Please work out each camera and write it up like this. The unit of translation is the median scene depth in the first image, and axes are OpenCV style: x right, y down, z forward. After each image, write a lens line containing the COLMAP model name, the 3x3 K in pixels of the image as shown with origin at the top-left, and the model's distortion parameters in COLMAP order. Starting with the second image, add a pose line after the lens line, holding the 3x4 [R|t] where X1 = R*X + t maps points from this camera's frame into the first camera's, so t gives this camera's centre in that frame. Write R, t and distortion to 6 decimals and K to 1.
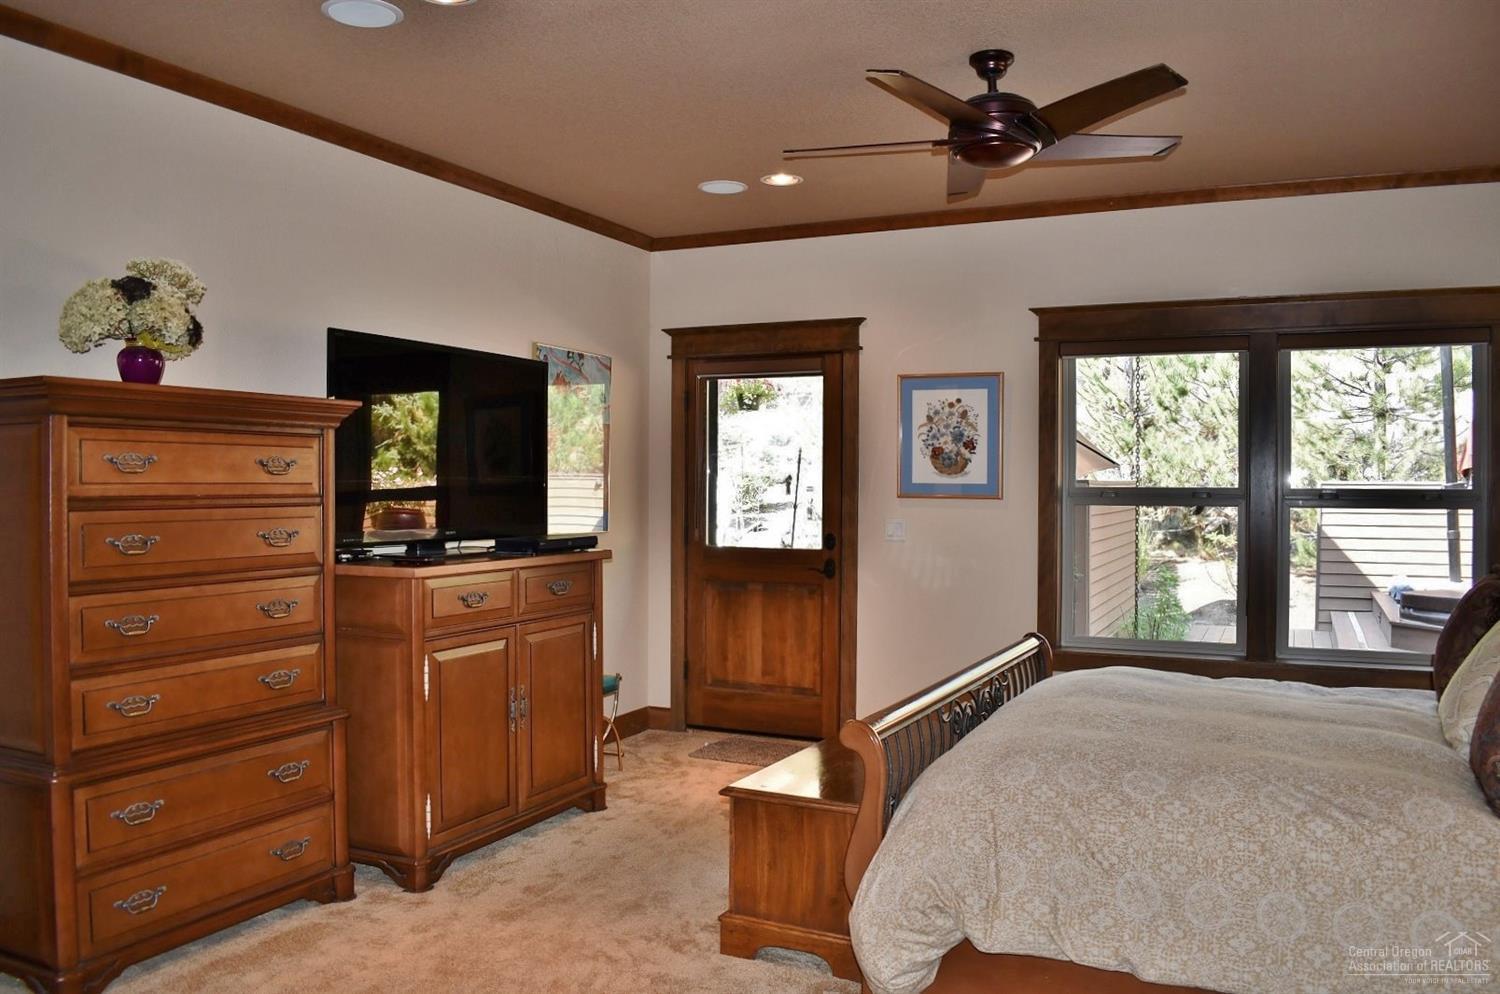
lens RADIAL K [[1170.2, 0, 762.1], [0, 1170.2, 488.5], [0, 0, 1]] dist [-0.089963, 0.005484]
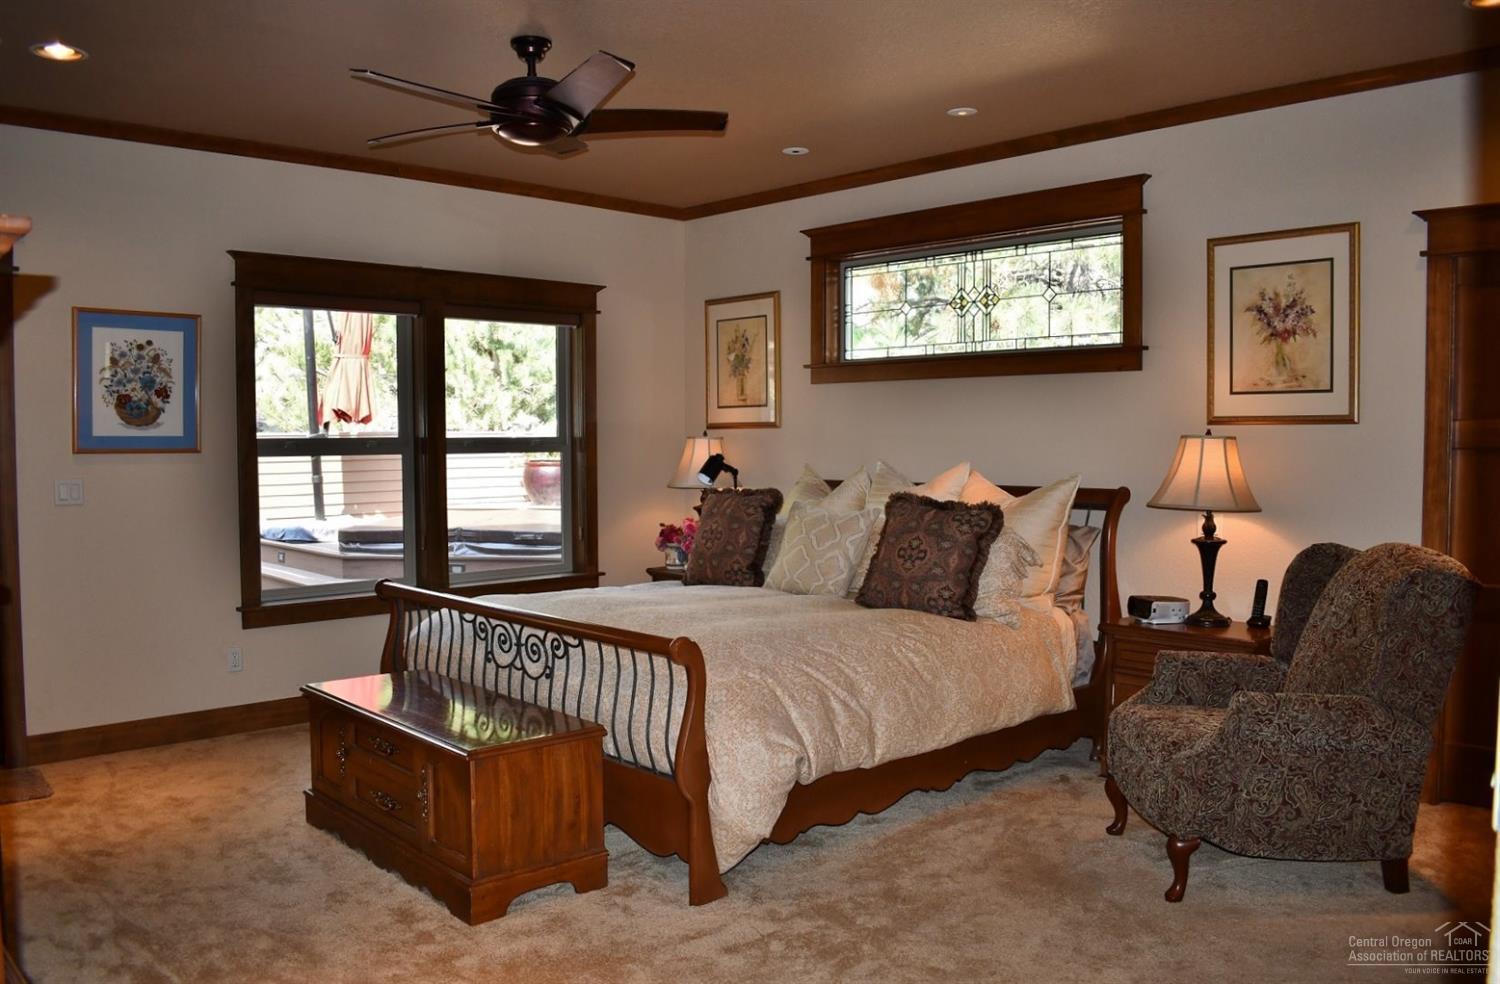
lens RADIAL K [[1170.2, 0, 764.8], [0, 1170.2, 490.4], [0, 0, 1]] dist [-0.089963, 0.005484]
pose [[0.359843, -0.049830, 0.931681, -0.474950], [0.009760, 0.998719, 0.049645, -0.001514], [-0.932962, -0.008771, 0.359869, 0.251868]]
